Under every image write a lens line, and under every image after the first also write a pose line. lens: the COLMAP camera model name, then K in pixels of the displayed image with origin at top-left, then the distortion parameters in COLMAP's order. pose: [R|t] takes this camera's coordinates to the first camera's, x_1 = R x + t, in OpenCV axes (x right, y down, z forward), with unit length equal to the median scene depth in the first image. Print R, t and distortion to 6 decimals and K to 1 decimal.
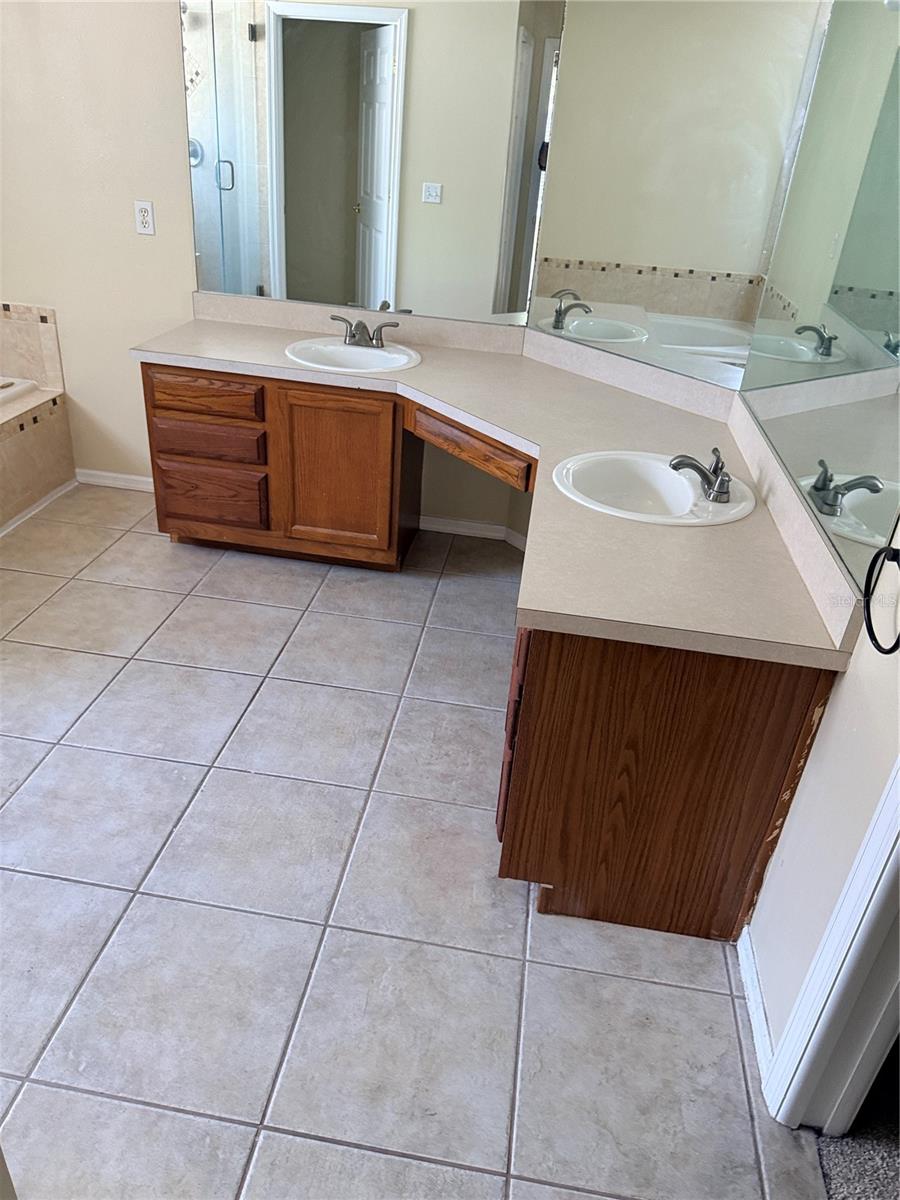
lens RADIAL K [[845.7, 0, 450.2], [0, 845.7, 592.8], [0, 0, 1]] dist [0.062913, -0.087140]
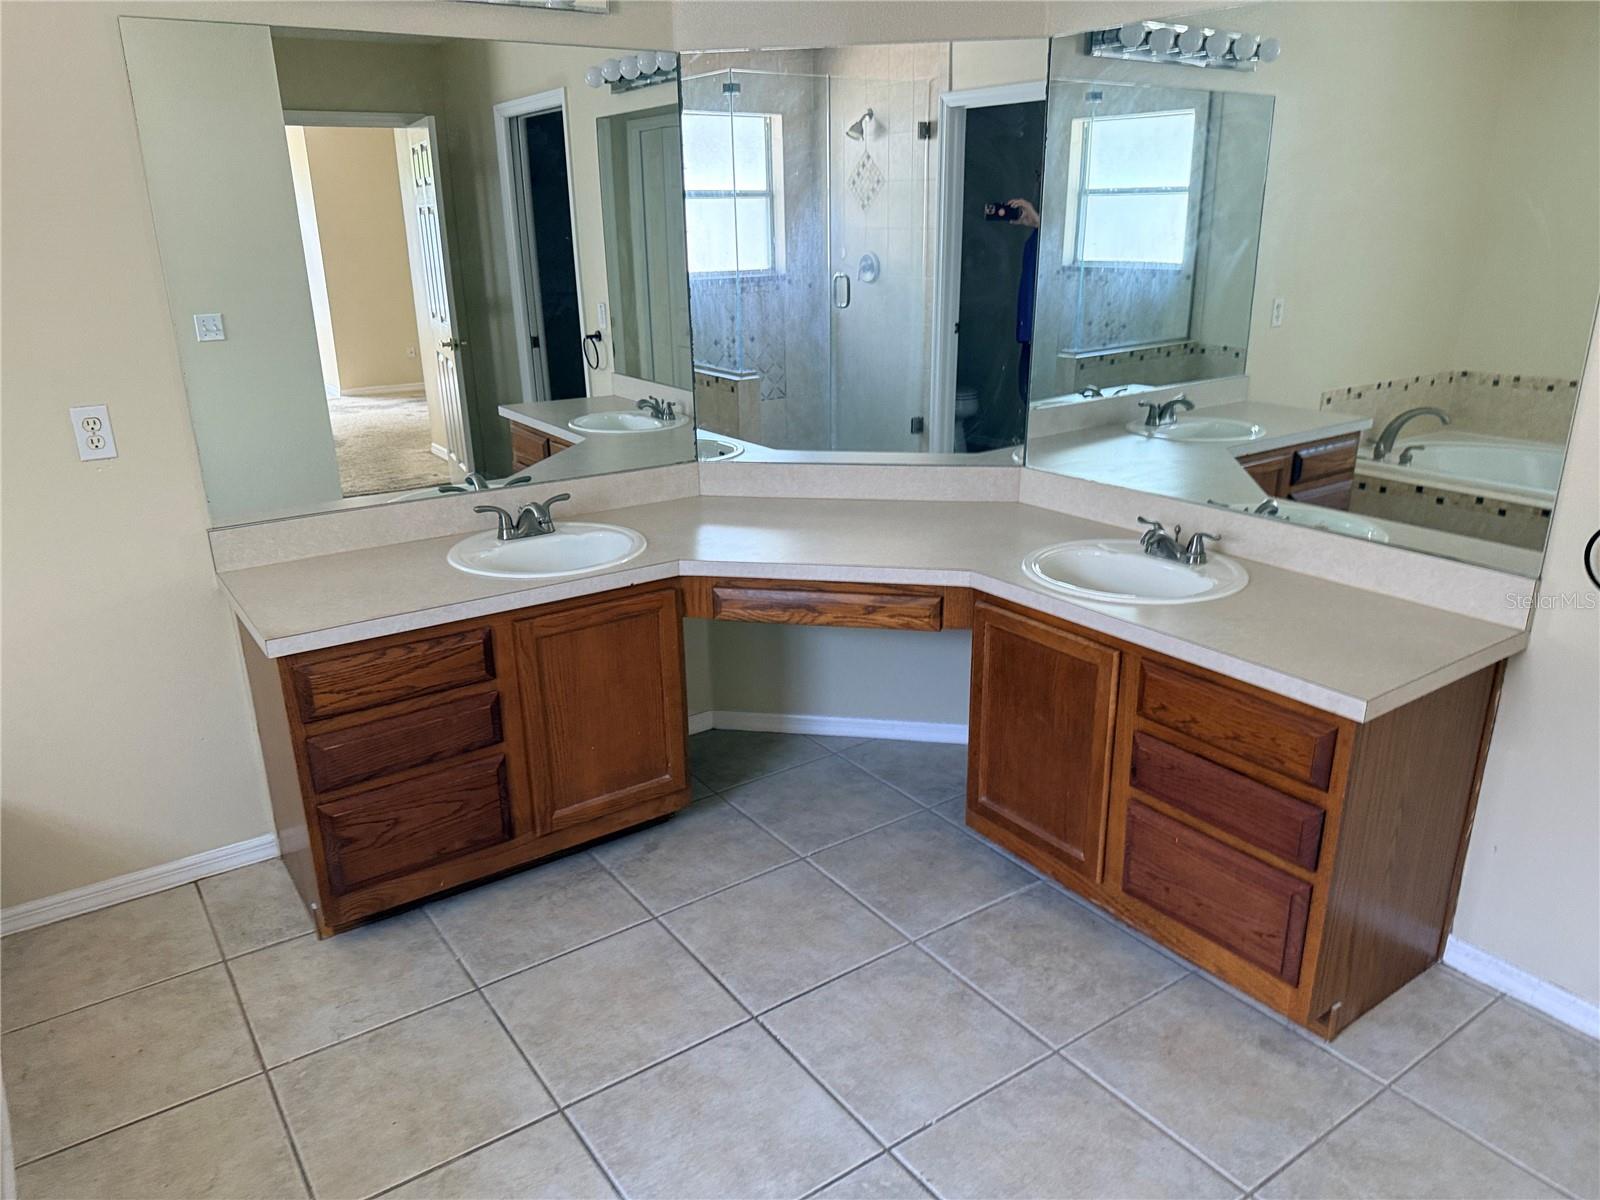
lens RADIAL K [[1127.5, 0, 799.4], [0, 1127.5, 595.1], [0, 0, 1]] dist [0.062913, -0.087140]
pose [[0.729545, -0.301149, 0.614064, -0.539278], [0.385349, 0.922756, -0.005280, -0.159254], [-0.565040, 0.240481, 0.789239, 0.162577]]
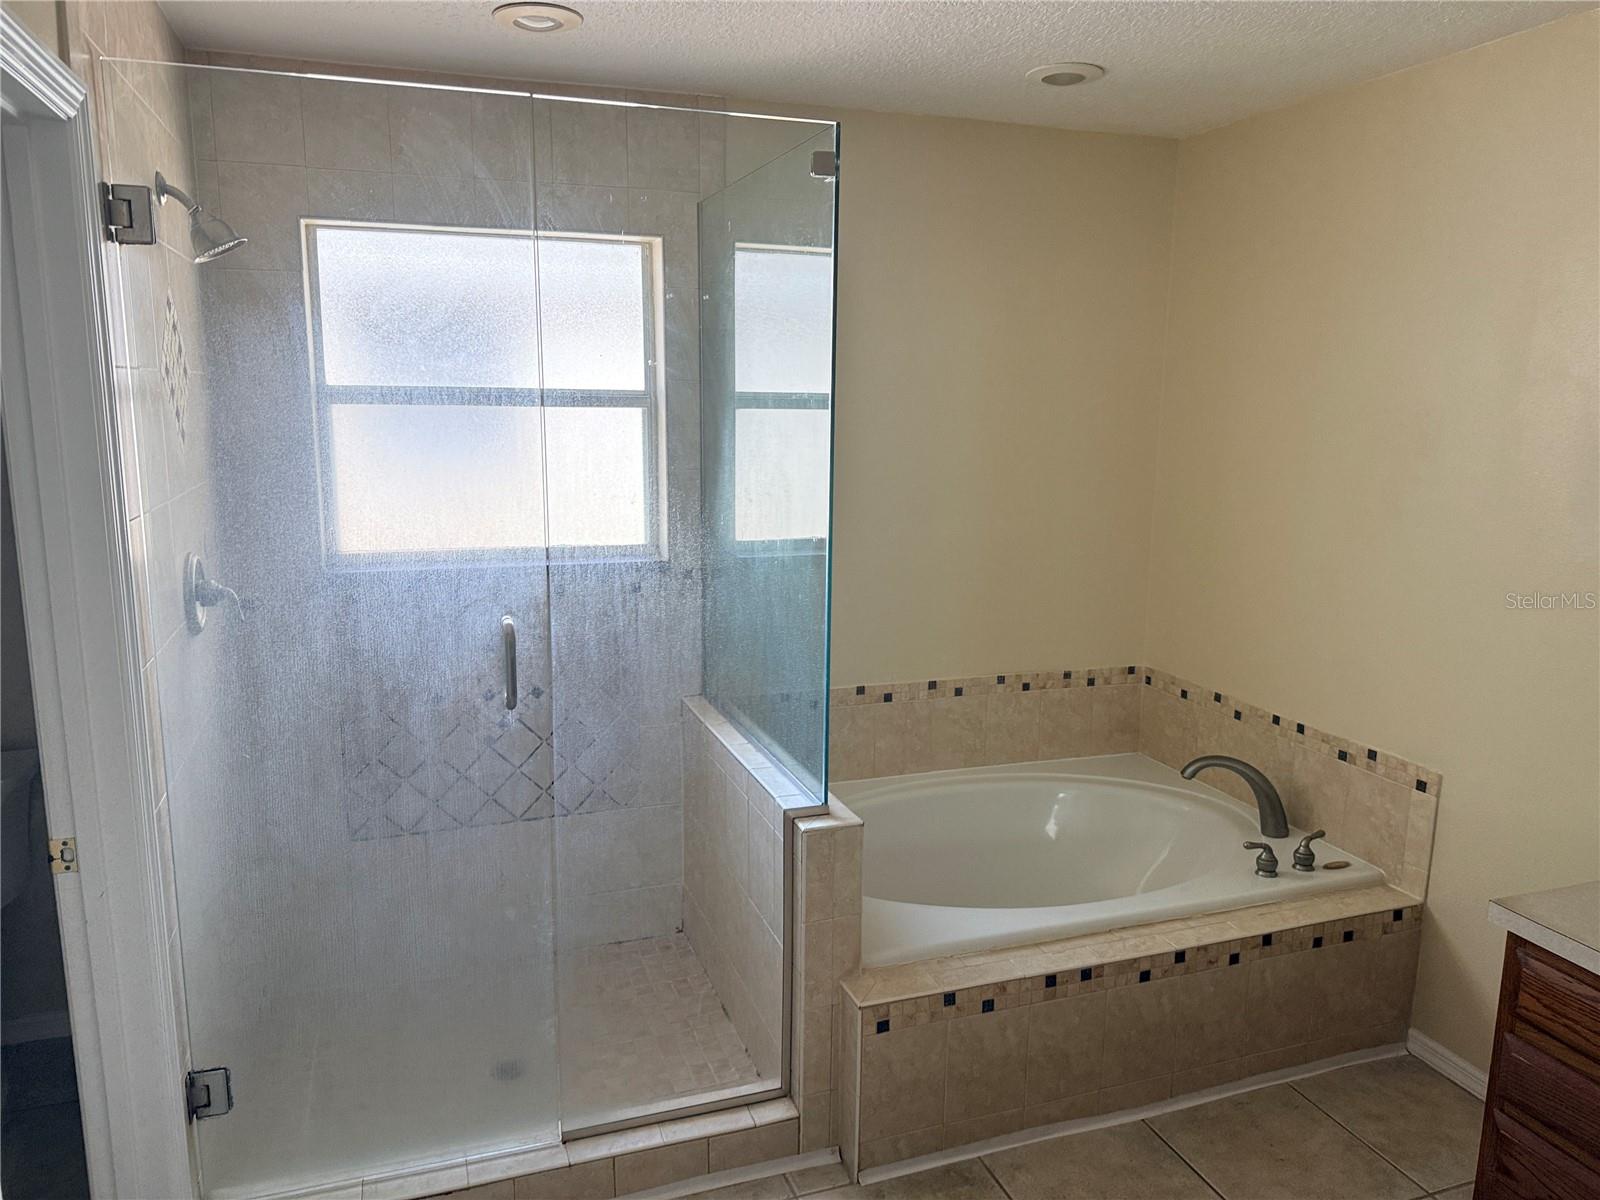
lens RADIAL K [[1127.5, 0, 795.0], [0, 1127.5, 593.7], [0, 0, 1]] dist [0.062913, -0.087140]
pose [[0.453131, 0.097121, -0.886138, 0.031757], [-0.407741, 0.906551, -0.109142, -0.191000], [0.792729, 0.410770, 0.450387, 0.247242]]
